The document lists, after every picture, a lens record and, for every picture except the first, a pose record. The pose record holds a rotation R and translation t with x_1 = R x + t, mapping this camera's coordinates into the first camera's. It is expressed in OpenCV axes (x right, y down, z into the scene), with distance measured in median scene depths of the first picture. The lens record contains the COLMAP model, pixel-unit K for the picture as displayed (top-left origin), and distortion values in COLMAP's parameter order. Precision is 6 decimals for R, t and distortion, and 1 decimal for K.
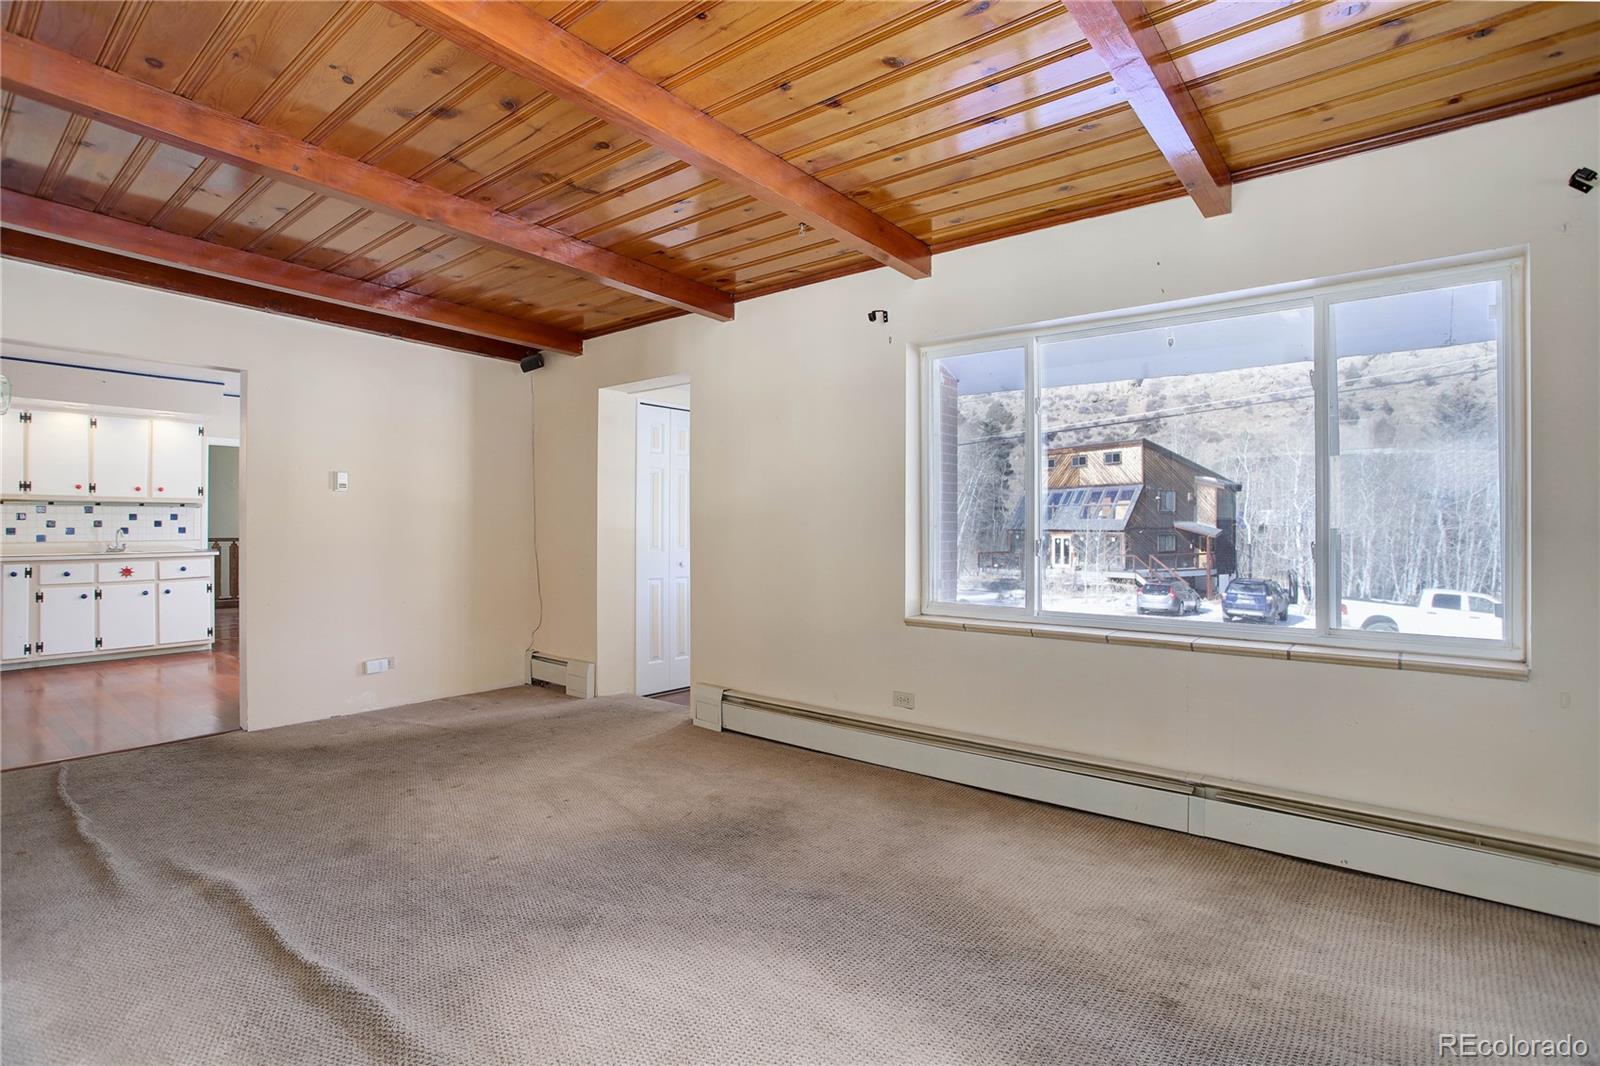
lens RADIAL K [[780.3, 0, 793.0], [0, 780.3, 527.7], [0, 0, 1]] dist [-0.083207, 0.039341]
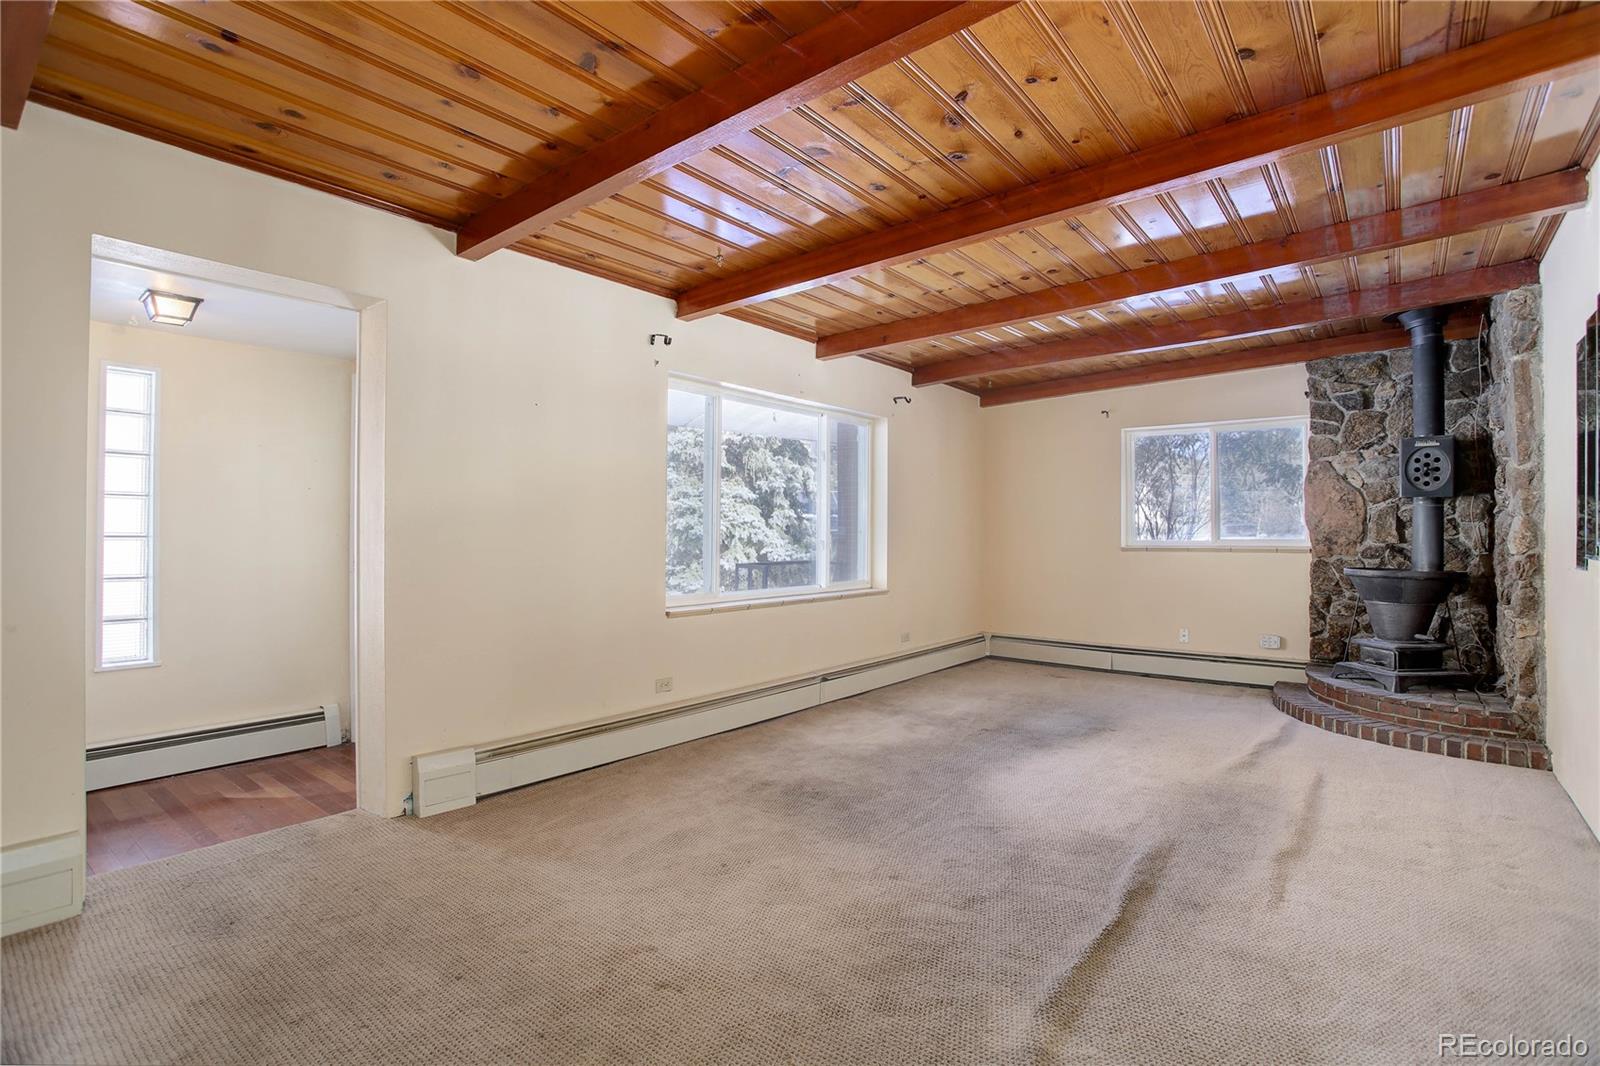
lens RADIAL K [[780.3, 0, 793.0], [0, 780.3, 527.7], [0, 0, 1]] dist [-0.083207, 0.039341]
pose [[-0.015493, 0.003545, 0.999874, -1.147364], [-0.002515, 0.999990, -0.003584, -0.004642], [-0.999877, -0.002570, -0.015484, 0.959947]]
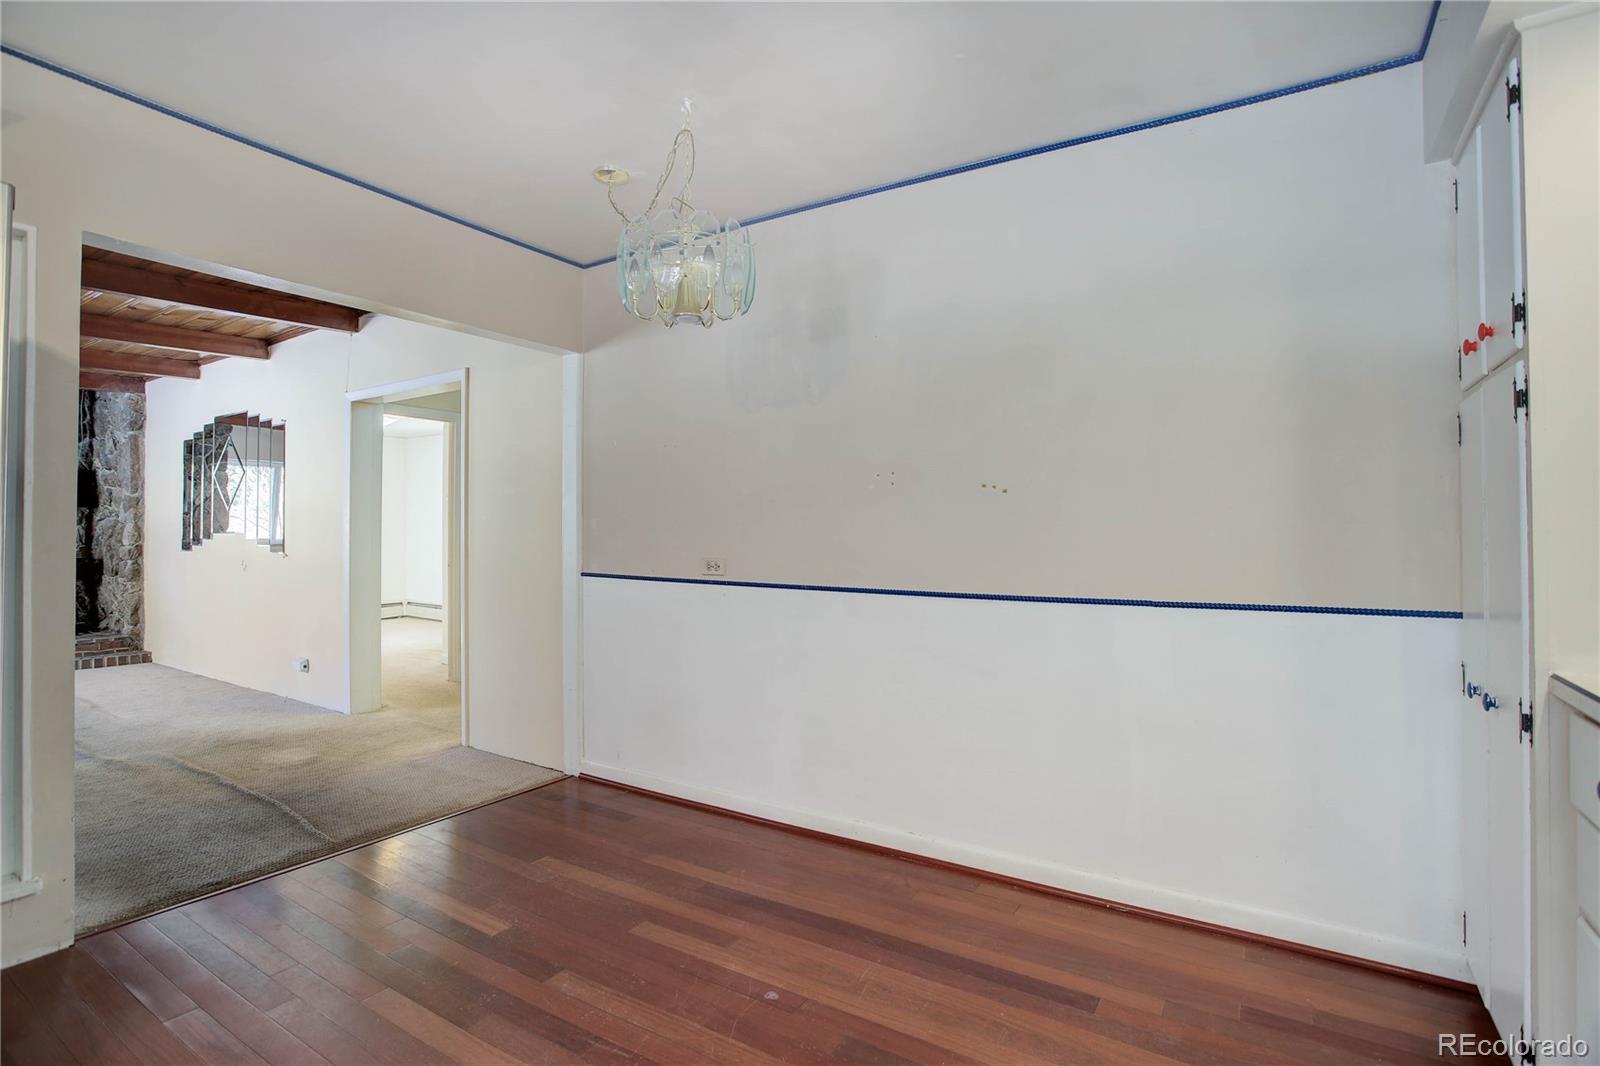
lens RADIAL K [[780.3, 0, 793.0], [0, 780.3, 527.7], [0, 0, 1]] dist [-0.083207, 0.039341]
pose [[-0.992897, -0.005617, -0.118847, -1.574960], [-0.004427, 0.999937, -0.010274, -0.004716], [0.118898, -0.009675, -0.992859, 2.115391]]
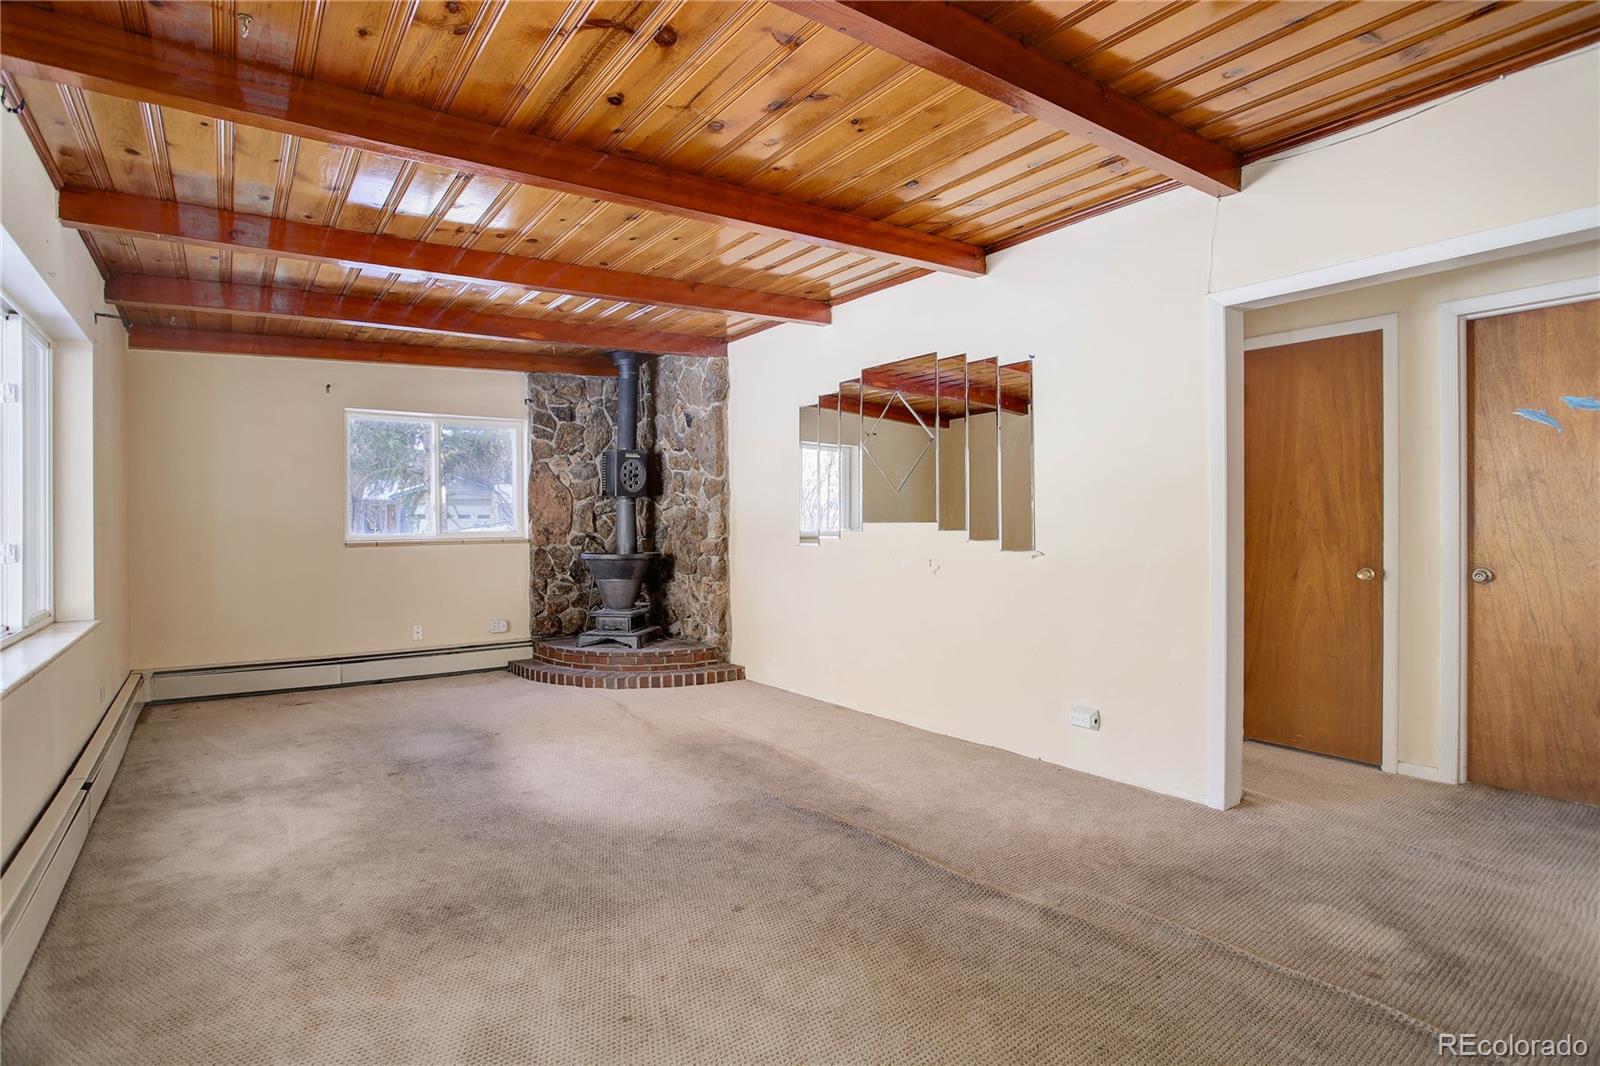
lens RADIAL K [[780.3, 0, 793.0], [0, 780.3, 527.7], [0, 0, 1]] dist [-0.083207, 0.039341]
pose [[-0.971326, 0.003231, 0.237729, -0.559778], [0.004993, 0.999964, 0.006810, -0.005091], [-0.237699, 0.007801, -0.971308, 1.532114]]
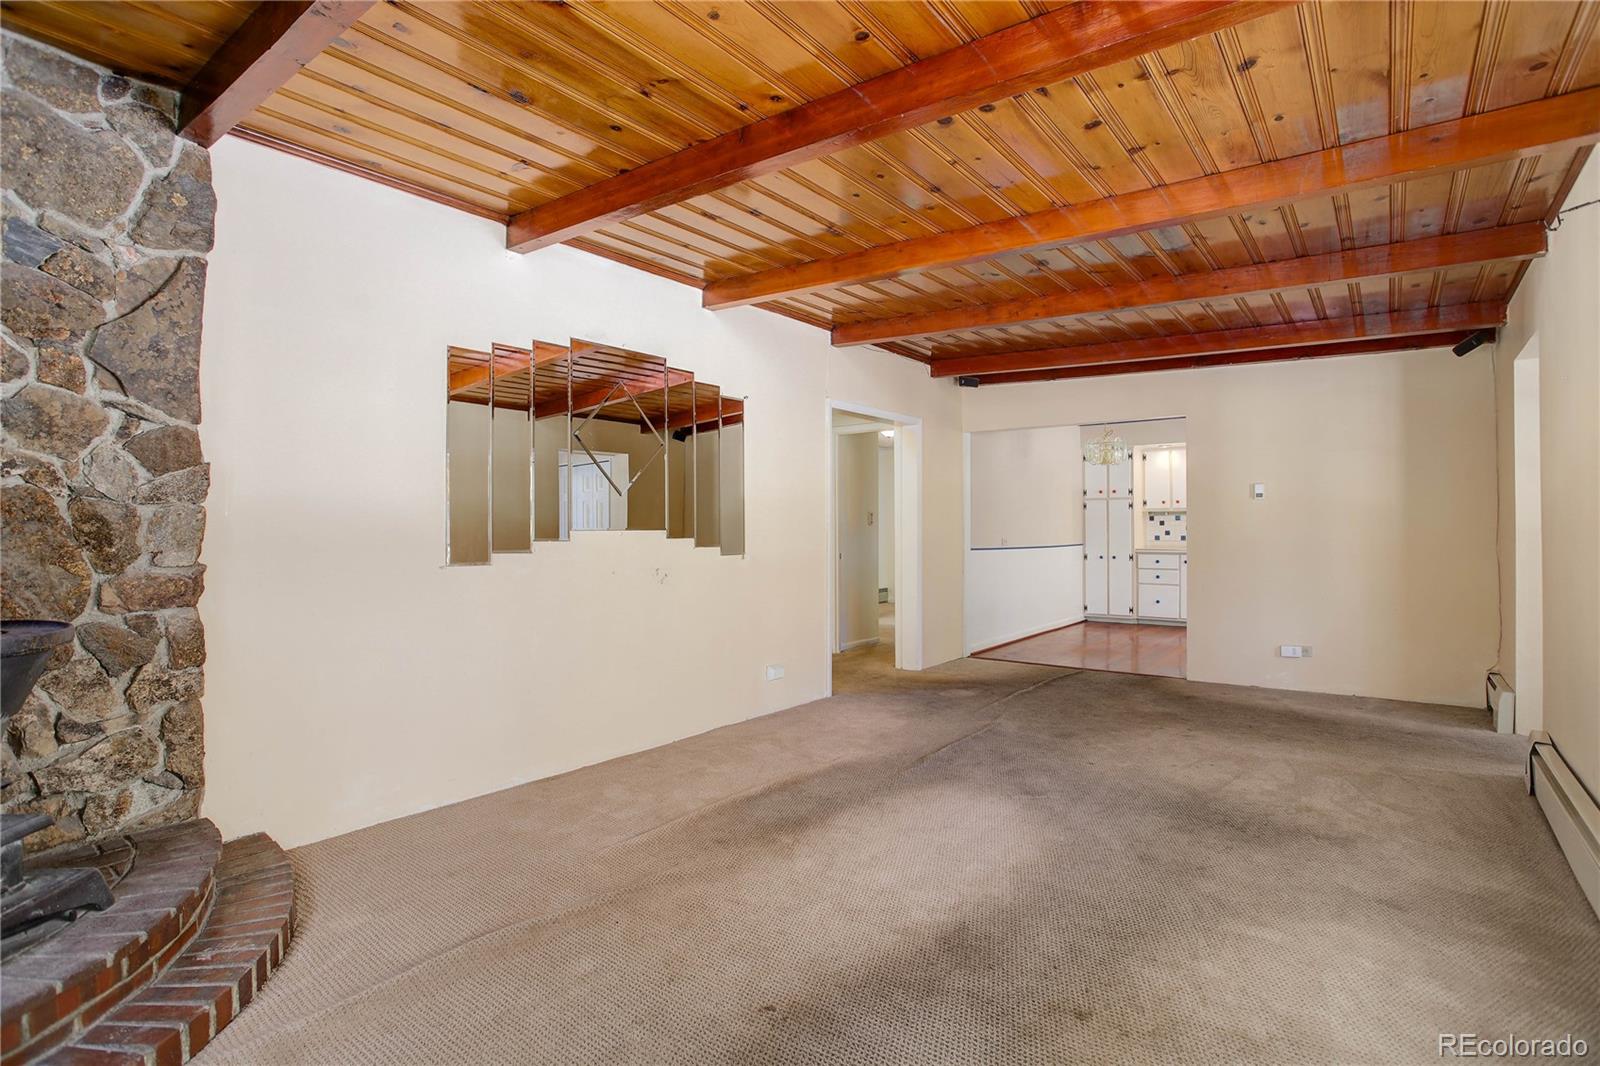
lens RADIAL K [[780.3, 0, 793.0], [0, 780.3, 527.7], [0, 0, 1]] dist [-0.083207, 0.039341]
pose [[0.017895, -0.005150, -0.999827, 0.858911], [0.003846, 0.999980, -0.005082, -0.000694], [0.999832, -0.003754, 0.017915, 0.351537]]
